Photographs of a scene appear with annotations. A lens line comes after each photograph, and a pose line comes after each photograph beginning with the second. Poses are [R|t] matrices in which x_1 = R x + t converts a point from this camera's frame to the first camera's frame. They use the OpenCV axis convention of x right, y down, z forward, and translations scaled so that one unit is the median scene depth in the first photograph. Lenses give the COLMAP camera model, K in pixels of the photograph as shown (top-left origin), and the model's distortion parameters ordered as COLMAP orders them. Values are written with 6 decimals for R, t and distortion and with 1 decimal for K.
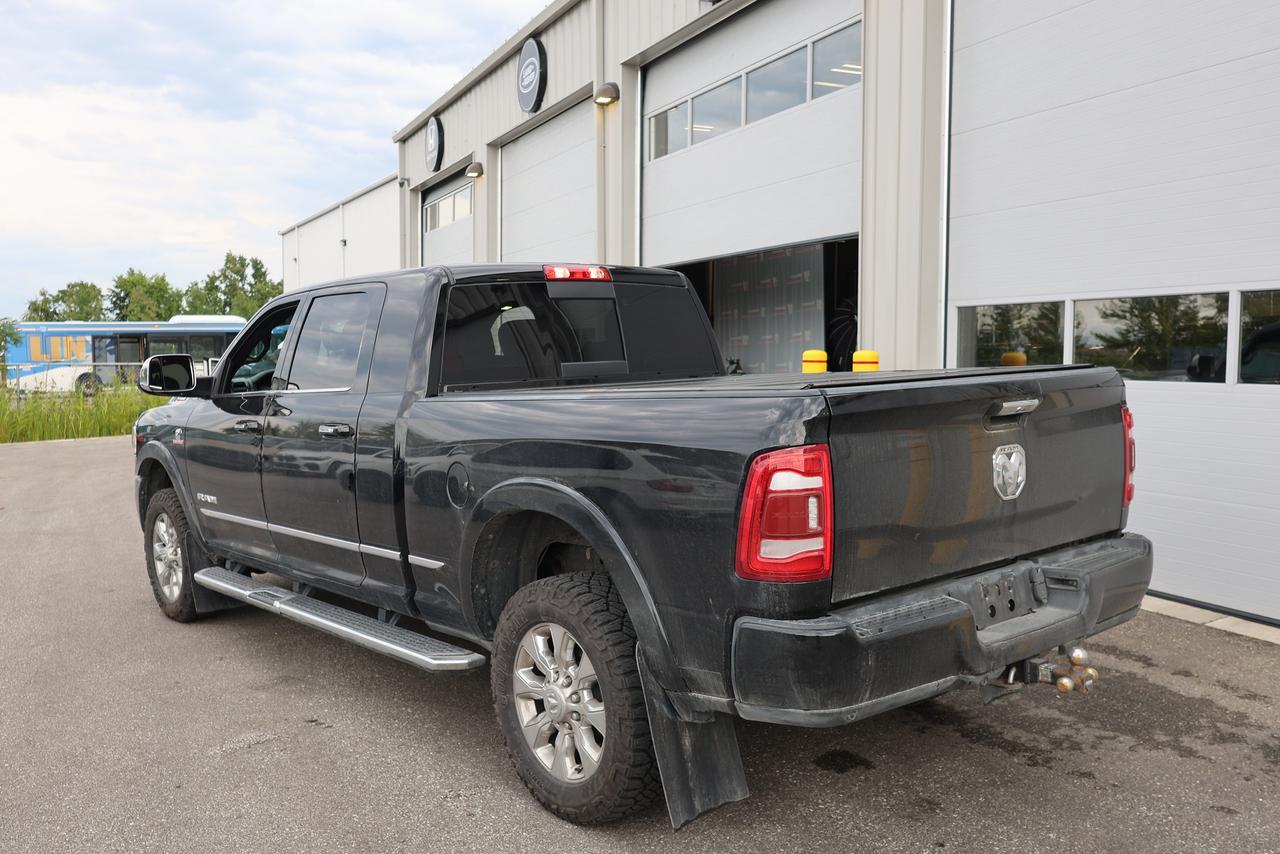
lens RADIAL K [[1116.0, 0, 640.0], [0, 1116.0, 427.0], [0, 0, 1]] dist [-0.005683, -0.012884]
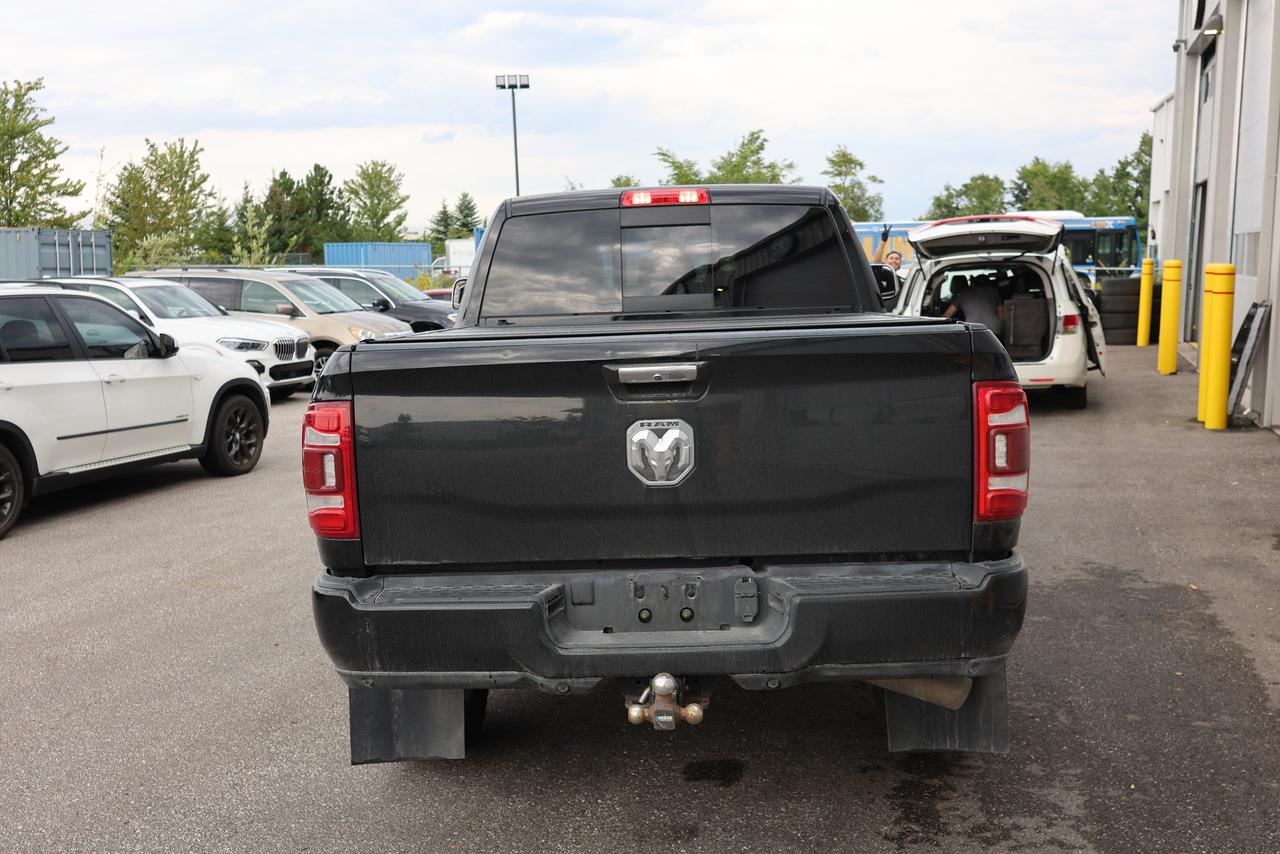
lens RADIAL K [[1273.6, 0, 640.0], [0, 1273.6, 427.0], [0, 0, 1]] dist [0.001499, 0.016115]
pose [[0.751442, 0.086575, -0.654095, 0.766521], [-0.039845, 0.995499, 0.085988, -0.048258], [0.658595, -0.038553, 0.751509, 0.233363]]
